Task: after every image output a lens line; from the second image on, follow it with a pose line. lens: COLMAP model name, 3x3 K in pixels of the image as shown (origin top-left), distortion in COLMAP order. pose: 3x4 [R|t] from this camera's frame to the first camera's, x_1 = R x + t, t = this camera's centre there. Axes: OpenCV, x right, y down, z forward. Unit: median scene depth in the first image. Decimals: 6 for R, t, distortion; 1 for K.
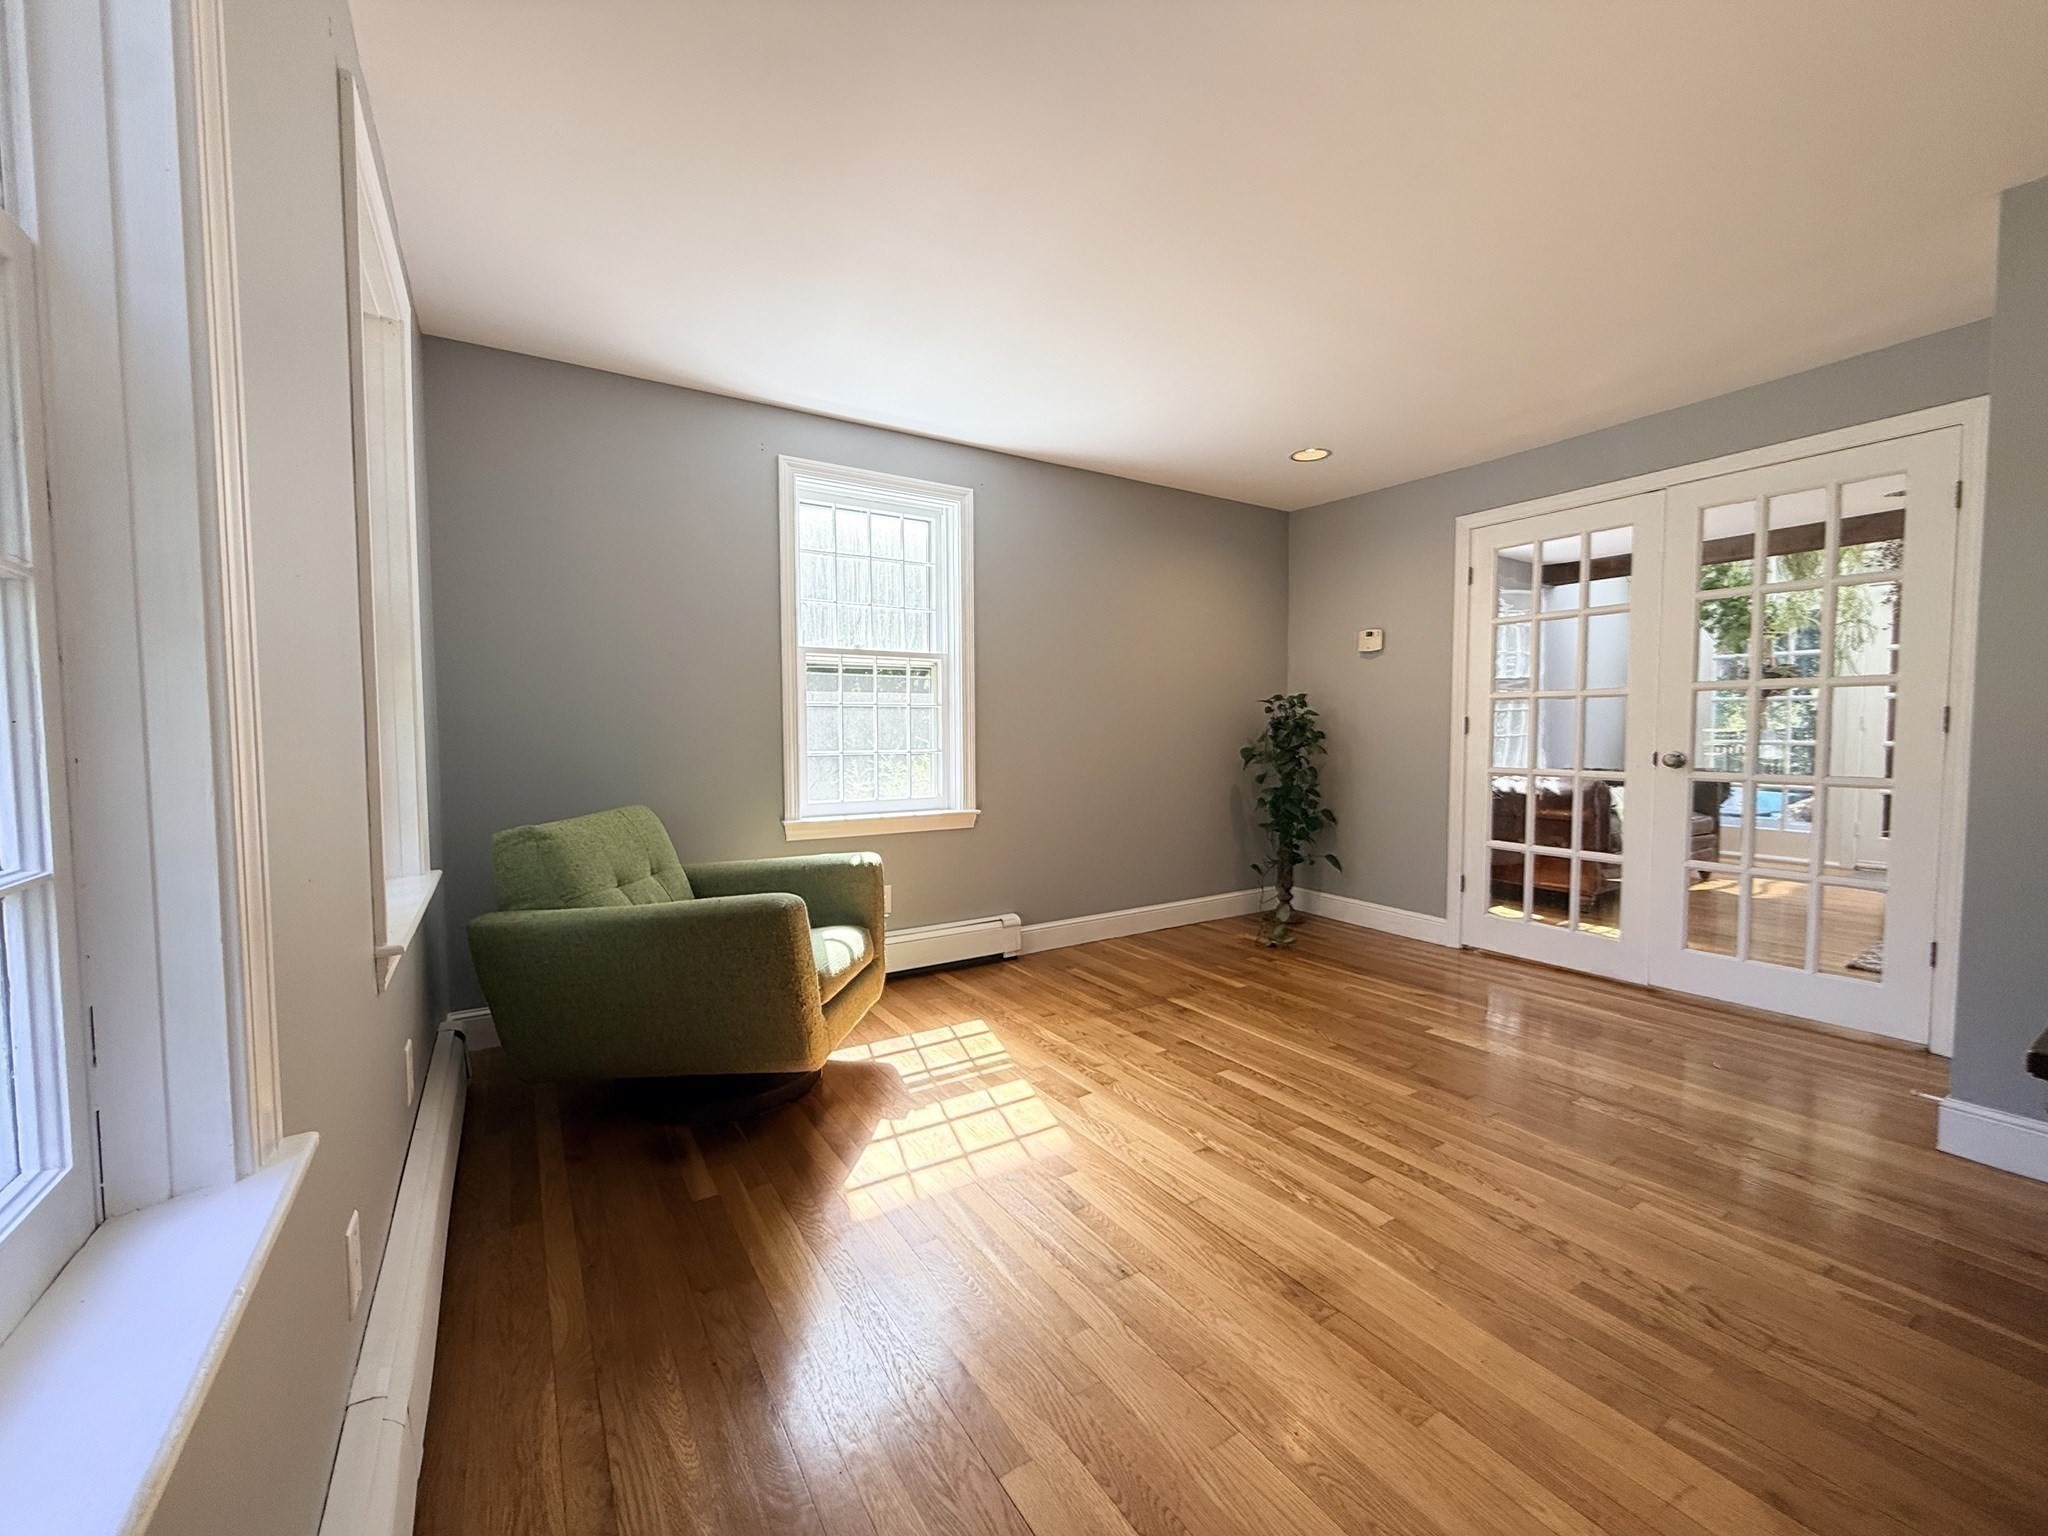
lens RADIAL K [[817.8, 0, 1021.9], [0, 817.8, 768.1], [0, 0, 1]] dist [-0.000136, 0.000257]
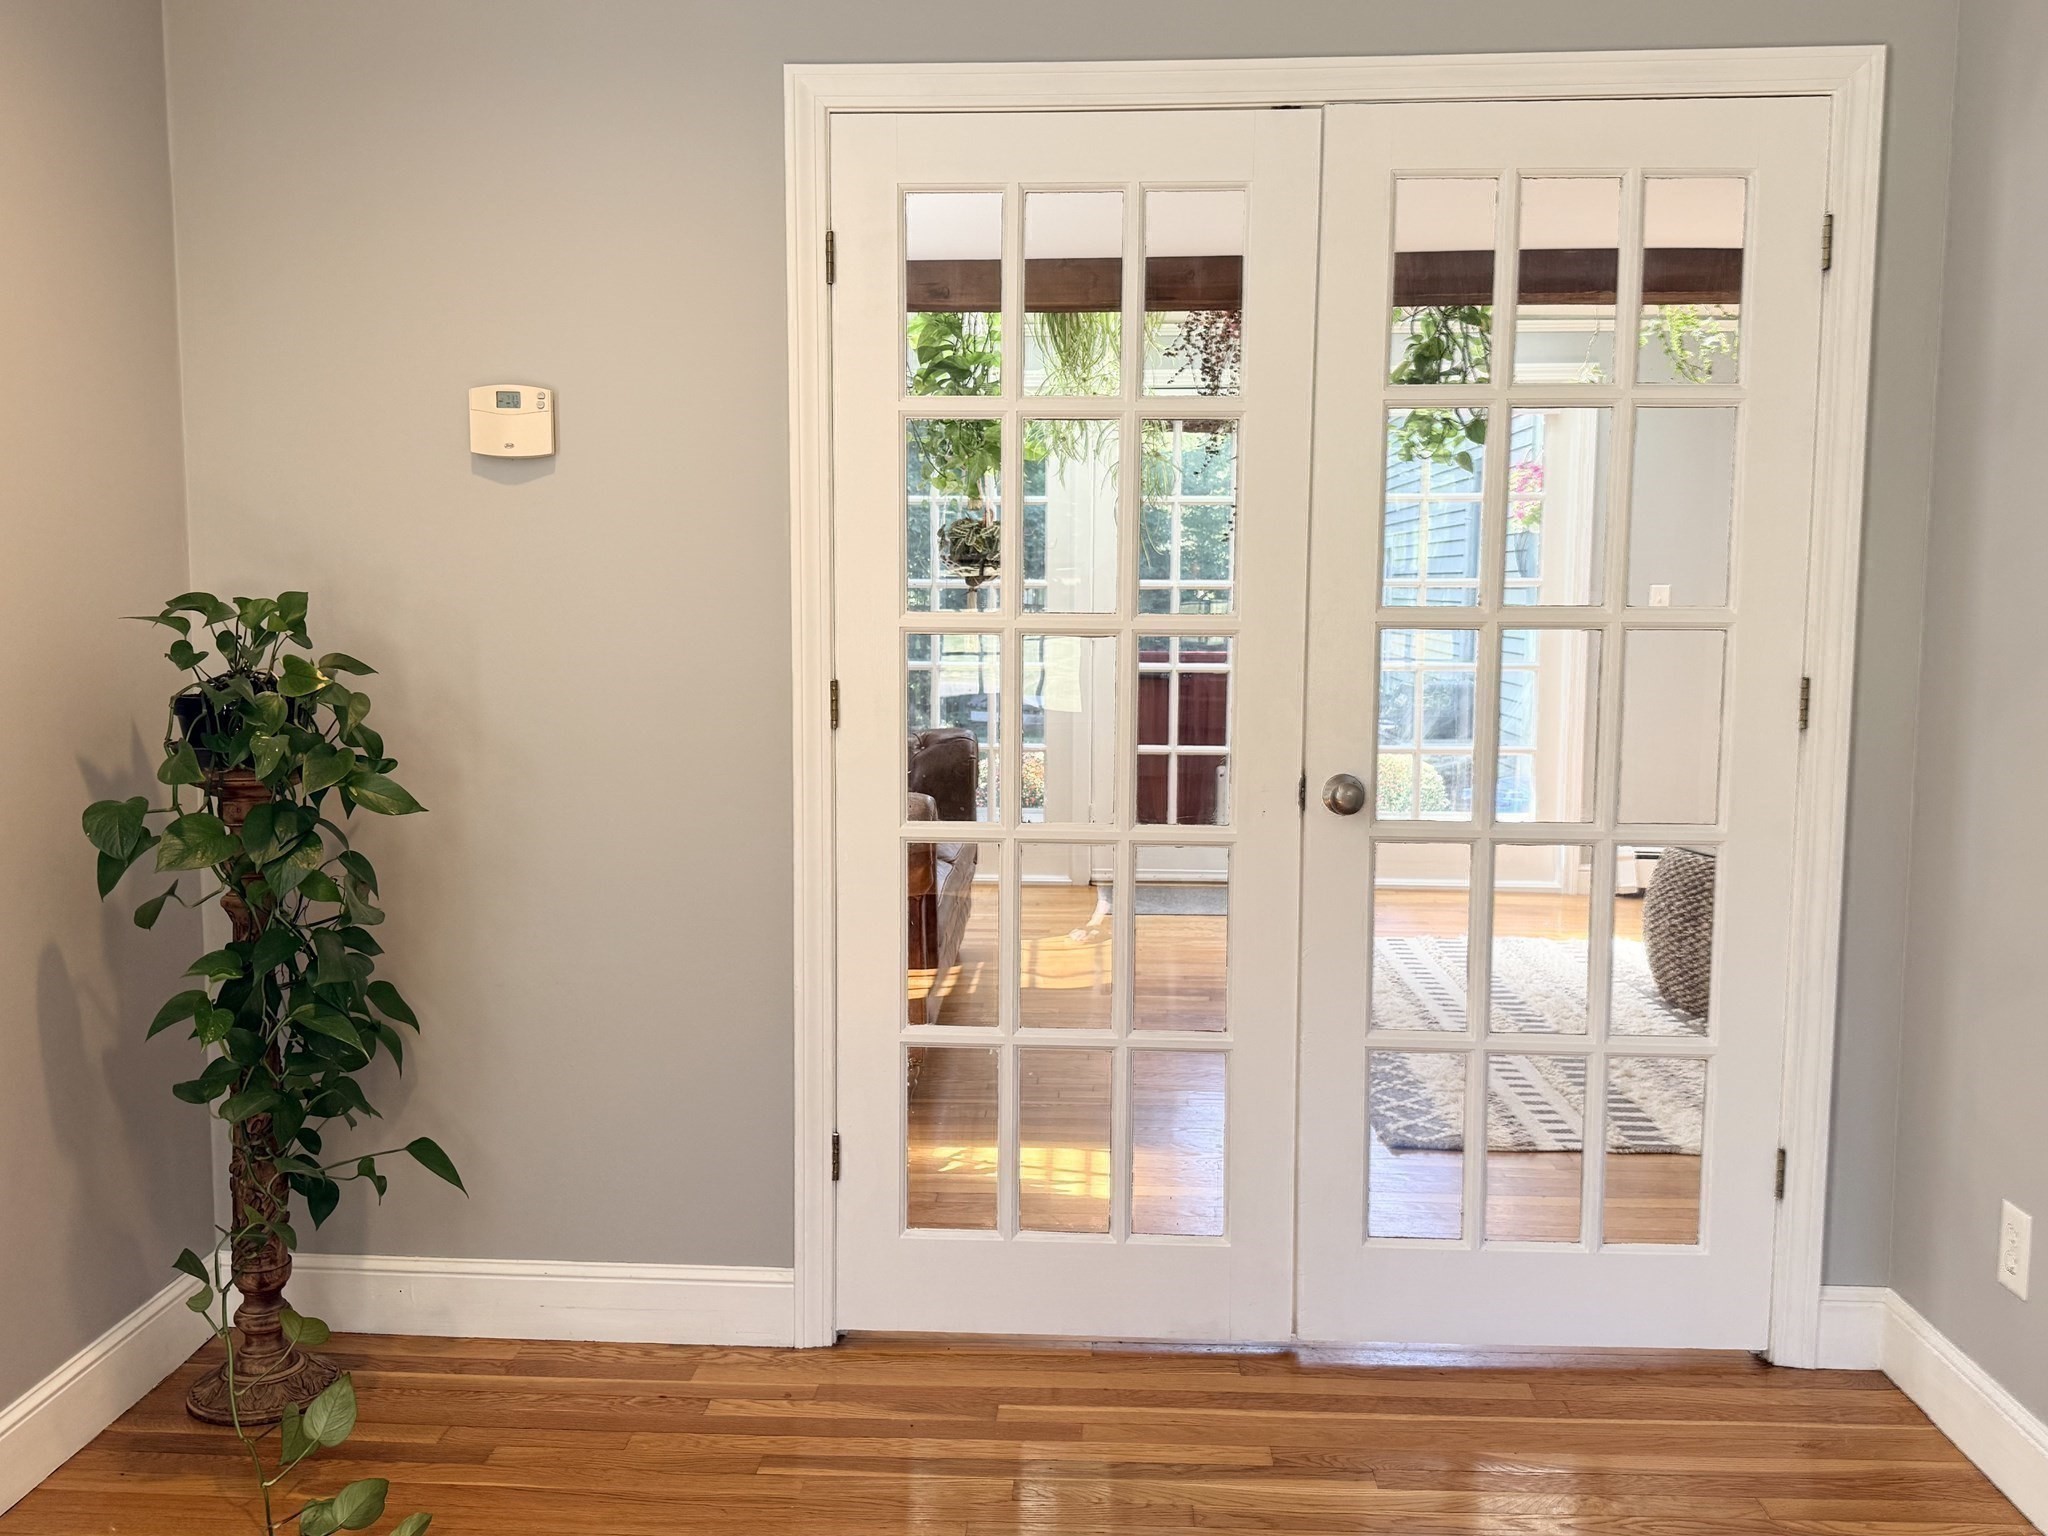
lens RADIAL K [[1768.5, 0, 1022.5], [0, 1768.5, 779.8], [0, 0, 1]] dist [0.038475, -0.005307]
pose [[0.578681, -0.081477, 0.811474, -0.008594], [0.033806, 0.996538, 0.075951, -0.065797], [-0.814853, -0.016519, 0.579432, 0.453764]]
